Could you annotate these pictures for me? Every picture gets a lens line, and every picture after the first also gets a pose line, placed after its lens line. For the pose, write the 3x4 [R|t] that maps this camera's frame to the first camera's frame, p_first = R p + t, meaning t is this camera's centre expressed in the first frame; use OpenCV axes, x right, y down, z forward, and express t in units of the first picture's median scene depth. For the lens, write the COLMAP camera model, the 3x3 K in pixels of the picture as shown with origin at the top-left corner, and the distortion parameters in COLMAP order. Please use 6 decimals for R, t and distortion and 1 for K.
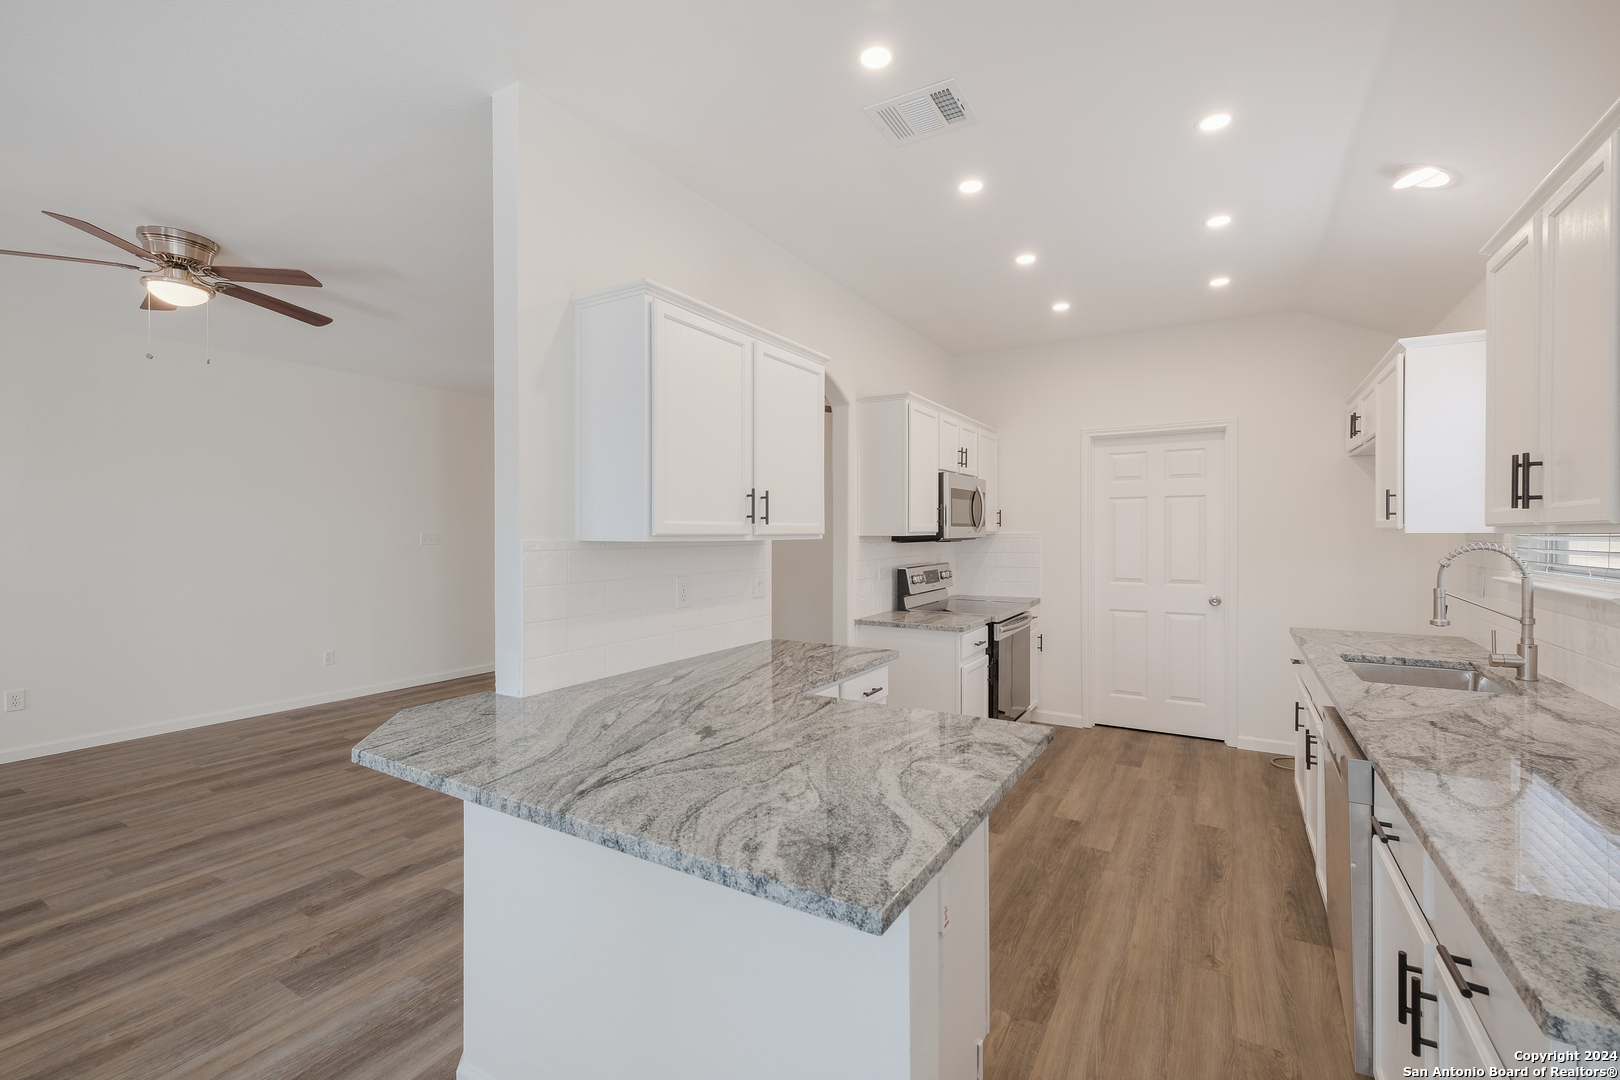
lens RADIAL K [[695.1, 0, 808.3], [0, 695.1, 534.3], [0, 0, 1]] dist [0.000720, 0.000651]
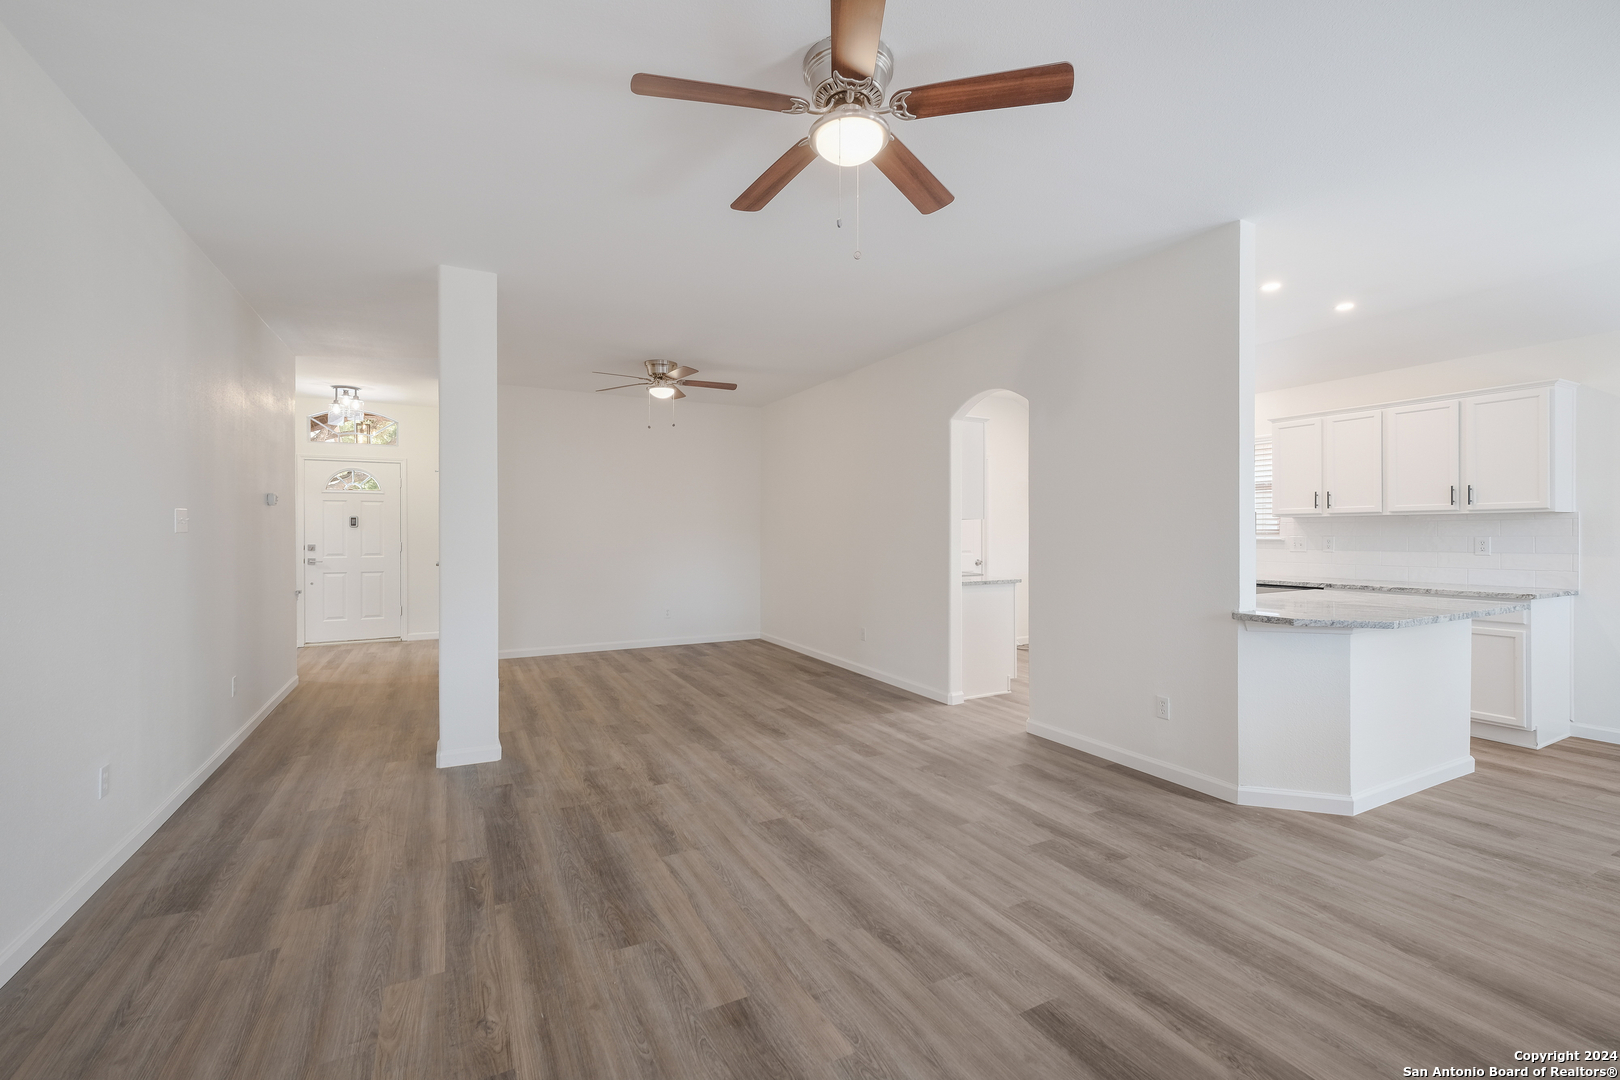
lens RADIAL K [[695.1, 0, 809.4], [0, 695.1, 536.1], [0, 0, 1]] dist [0.000720, 0.000651]
pose [[0.521020, -0.004240, 0.853534, -1.518440], [0.002794, 0.999991, 0.003263, 0.033963], [-0.853540, 0.000685, 0.521027, 0.685519]]
